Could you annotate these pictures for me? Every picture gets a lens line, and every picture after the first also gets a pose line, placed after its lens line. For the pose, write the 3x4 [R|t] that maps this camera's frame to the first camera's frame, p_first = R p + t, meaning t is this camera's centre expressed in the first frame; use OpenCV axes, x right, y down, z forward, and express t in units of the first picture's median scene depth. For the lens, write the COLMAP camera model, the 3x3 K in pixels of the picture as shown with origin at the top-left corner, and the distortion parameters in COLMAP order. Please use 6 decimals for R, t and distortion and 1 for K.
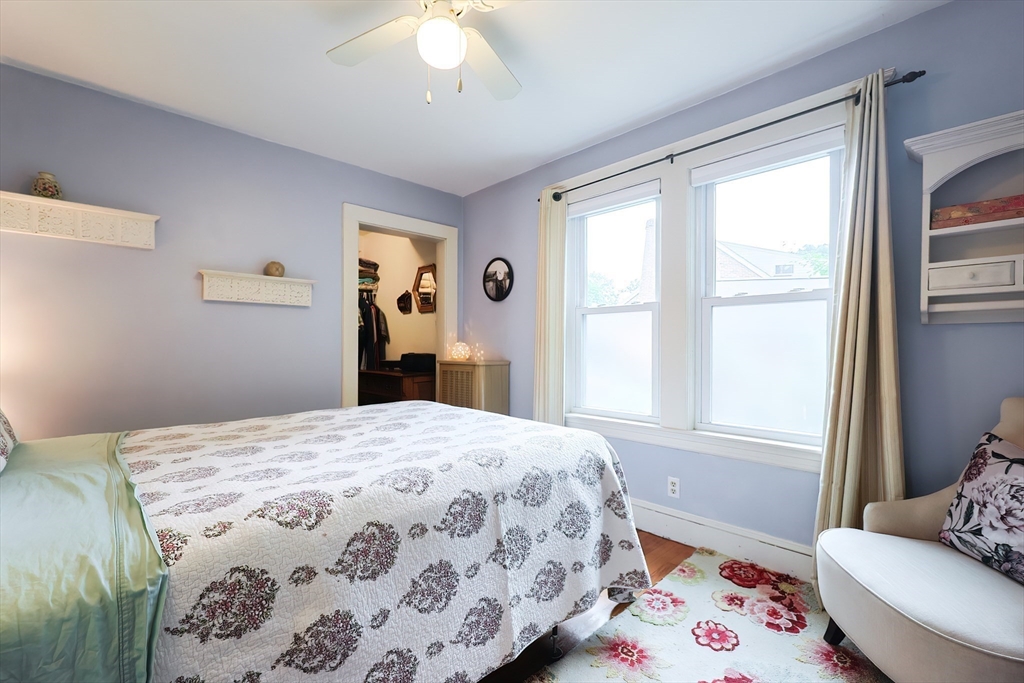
lens RADIAL K [[438.2, 0, 511.8], [0, 438.2, 344.0], [0, 0, 1]] dist [0.001472, -0.000386]
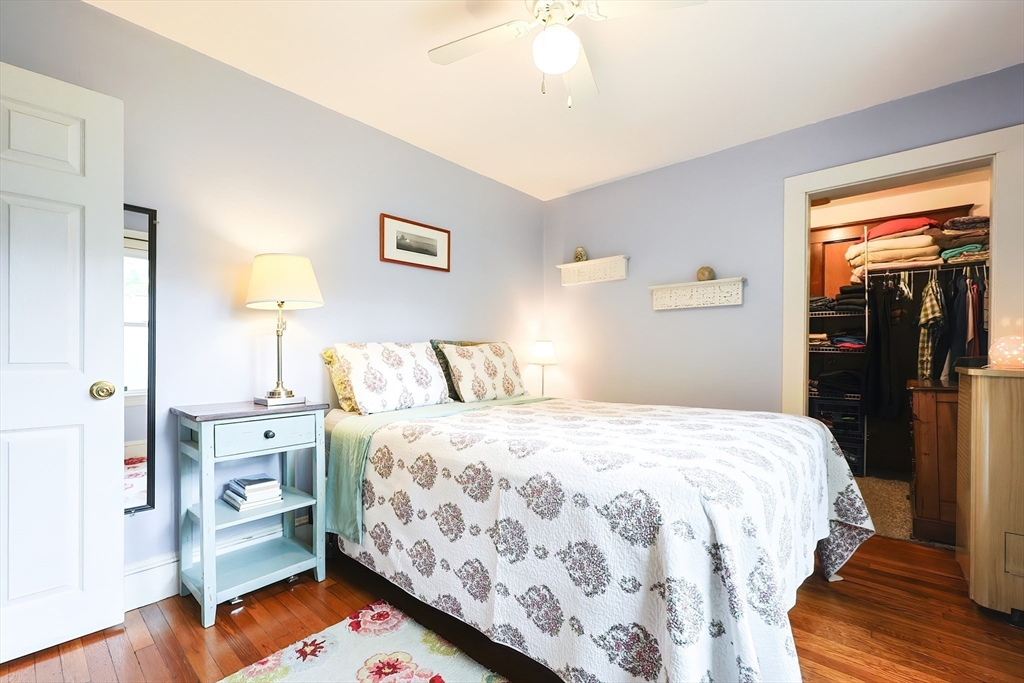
lens RADIAL K [[438.2, 0, 511.6], [0, 438.2, 350.4], [0, 0, 1]] dist [0.001472, -0.000386]
pose [[0.093389, -0.007168, -0.995604, 0.983115], [0.004232, 0.999968, -0.006802, 0.042400], [0.995621, -0.003578, 0.093417, 0.898920]]
